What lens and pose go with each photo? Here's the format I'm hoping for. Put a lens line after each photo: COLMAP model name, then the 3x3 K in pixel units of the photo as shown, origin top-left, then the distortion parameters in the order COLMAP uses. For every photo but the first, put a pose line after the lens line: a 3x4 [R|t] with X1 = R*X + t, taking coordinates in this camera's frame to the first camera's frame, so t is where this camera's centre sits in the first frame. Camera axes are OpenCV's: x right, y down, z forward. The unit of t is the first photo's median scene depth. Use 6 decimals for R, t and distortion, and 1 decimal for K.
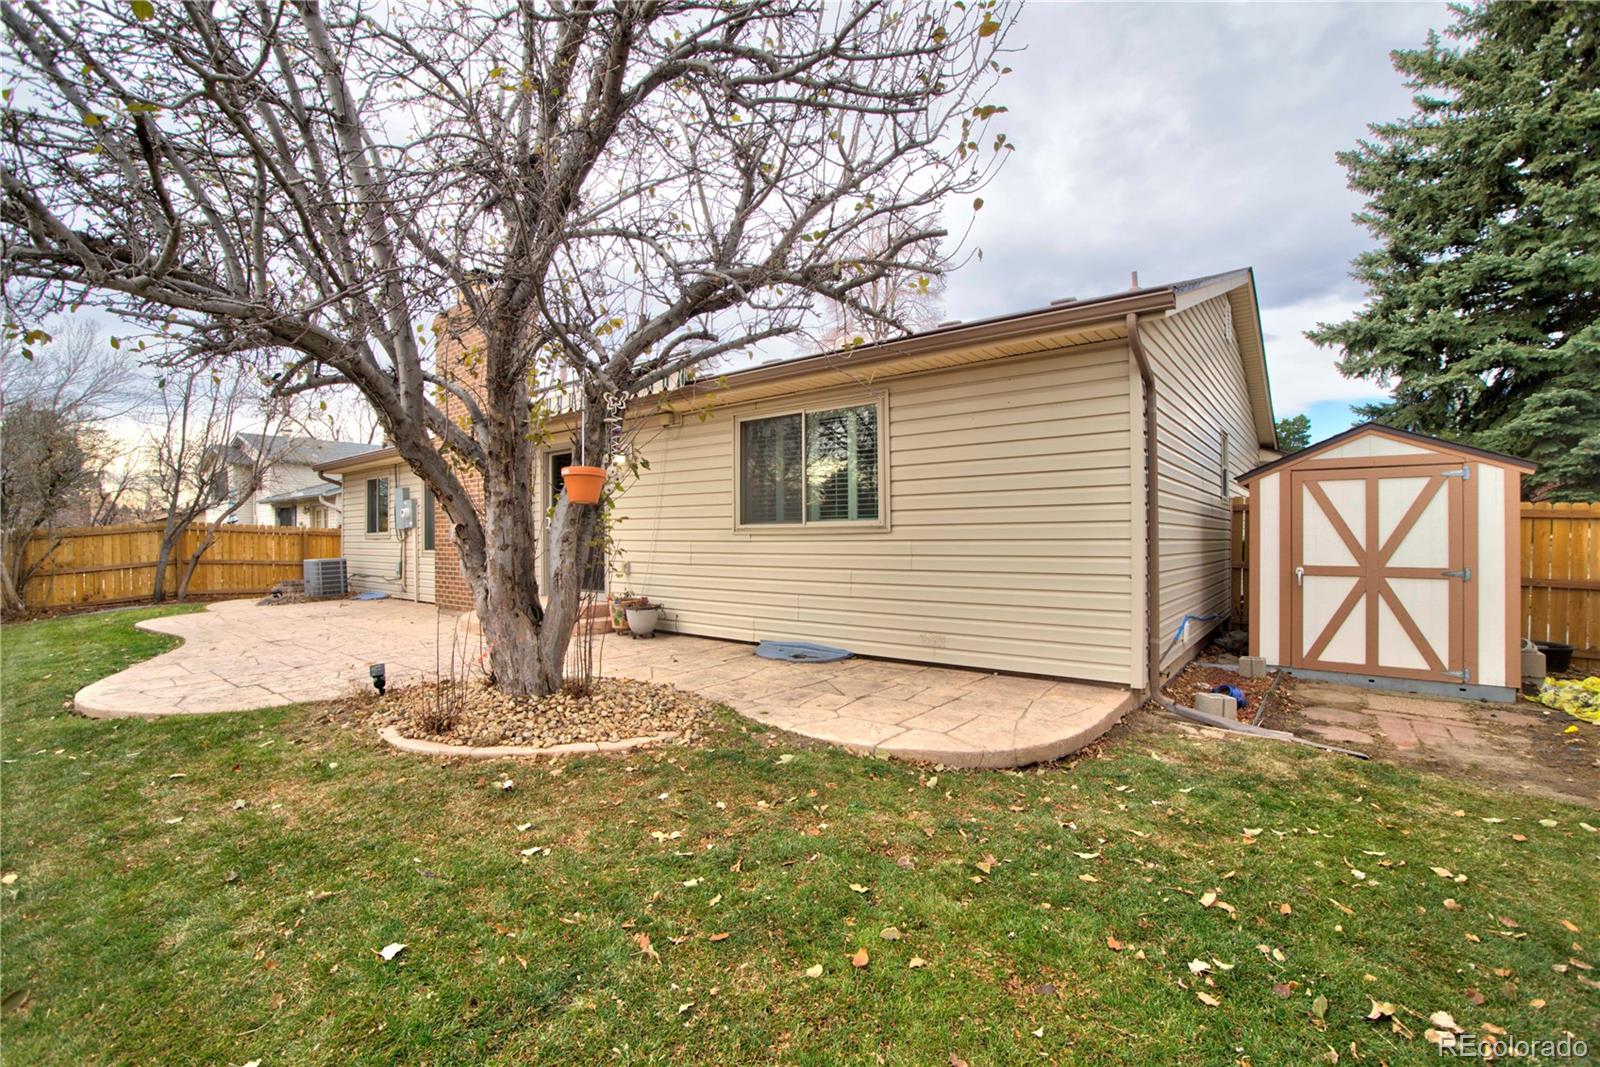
lens RADIAL K [[690.7, 0, 789.2], [0, 690.7, 533.4], [0, 0, 1]] dist [-0.060608, 0.019169]
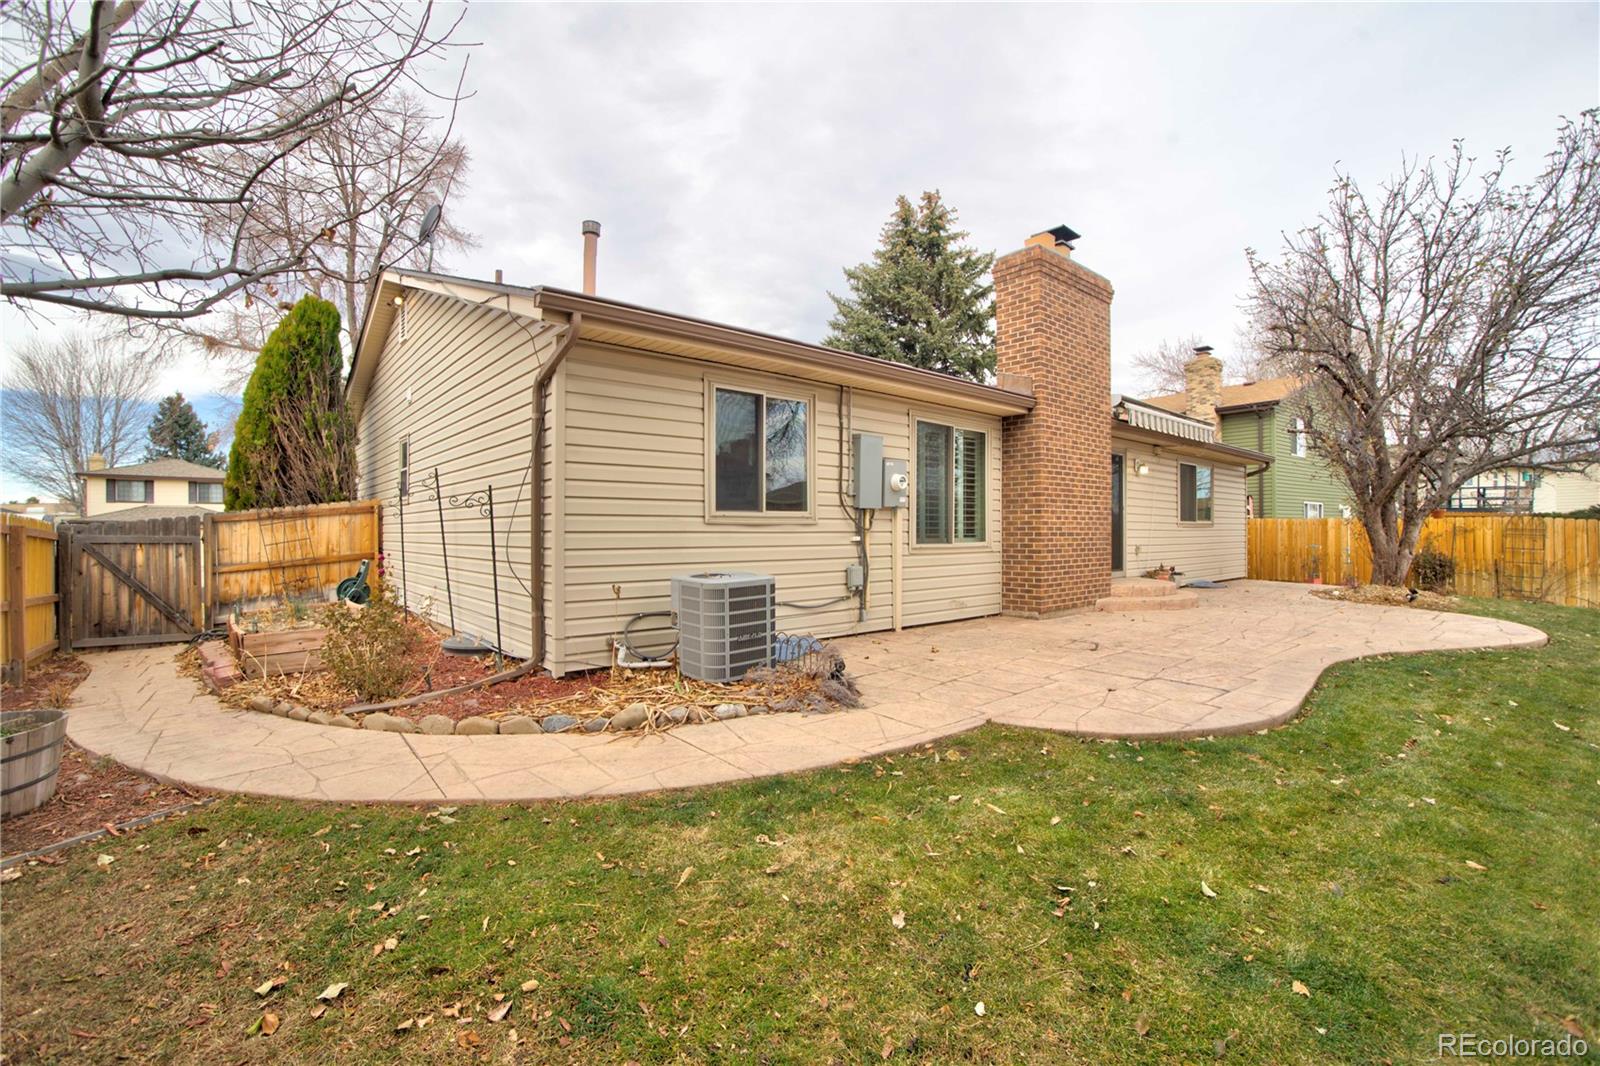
lens RADIAL K [[690.7, 0, 789.2], [0, 690.7, 532.9], [0, 0, 1]] dist [-0.060608, 0.019169]
pose [[0.197188, 0.001493, 0.980364, -1.265784], [-0.008310, 0.999965, 0.000148, 0.016233], [-0.980330, -0.008176, 0.197194, 1.048904]]
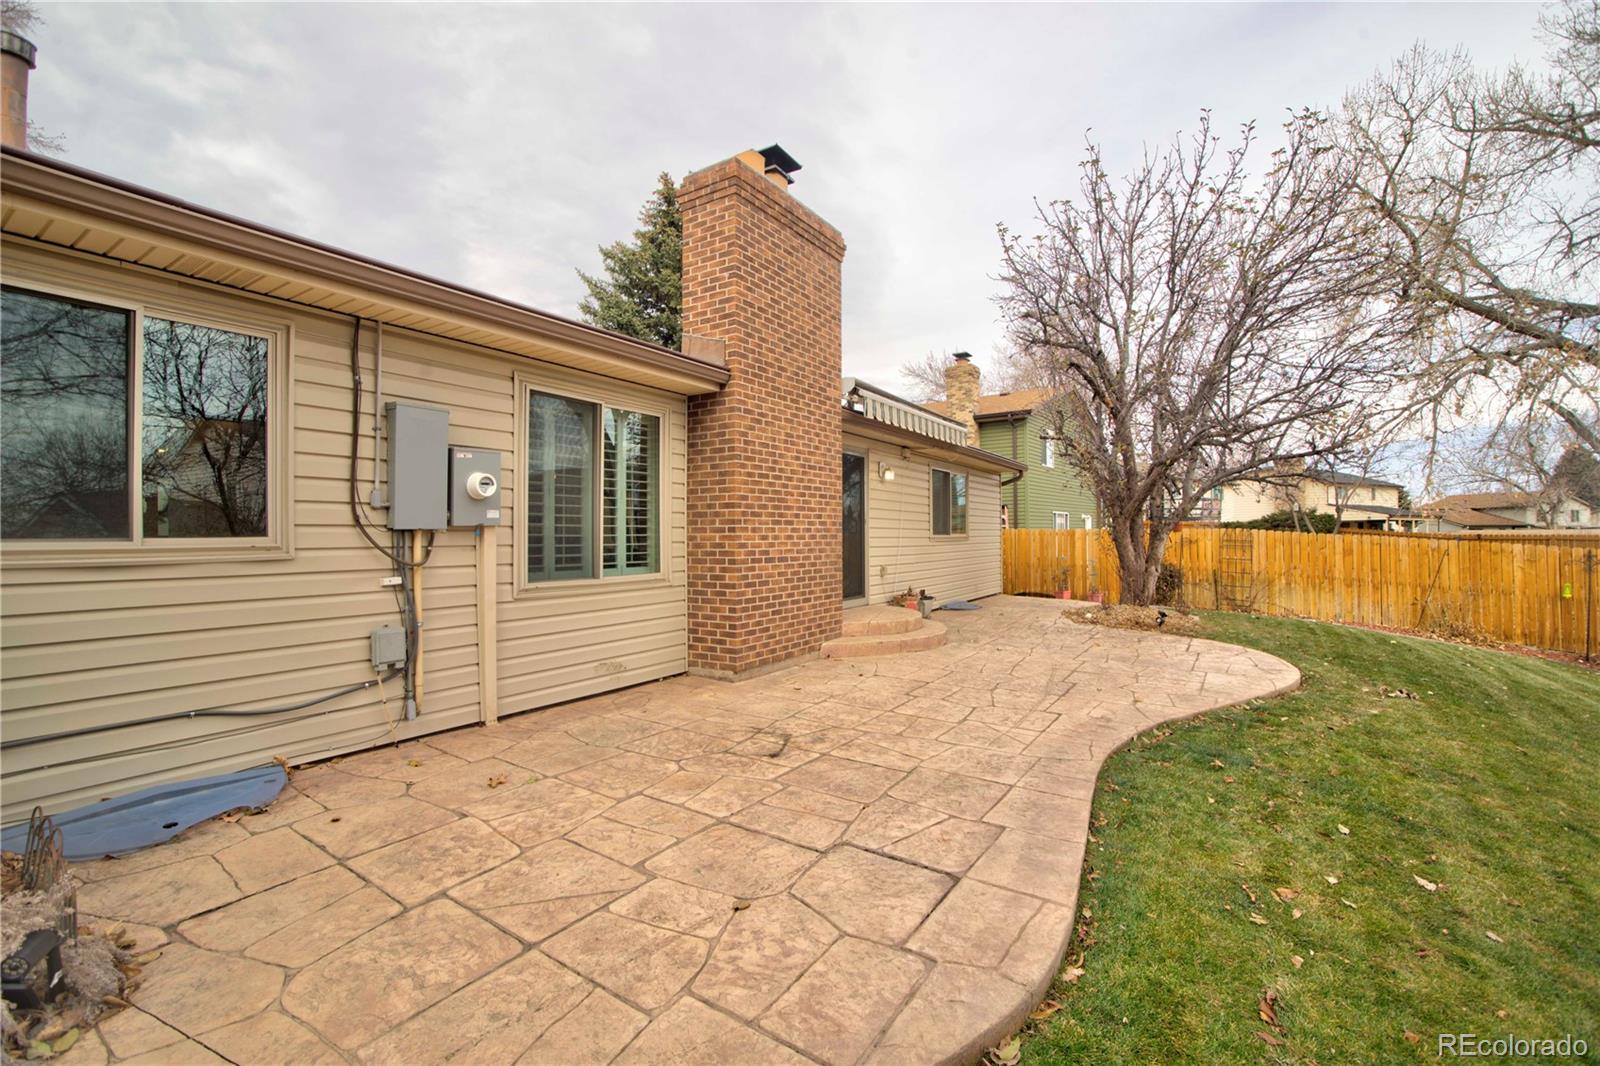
lens RADIAL K [[687.1, 0, 783.1], [0, 687.1, 535.3], [0, 0, 1]] dist [-0.078932, 0.027149]
pose [[-0.082192, 0.004335, 0.996607, -1.011427], [-0.003596, 0.999983, -0.004647, -0.002332], [-0.996610, -0.003966, -0.082175, 0.934774]]
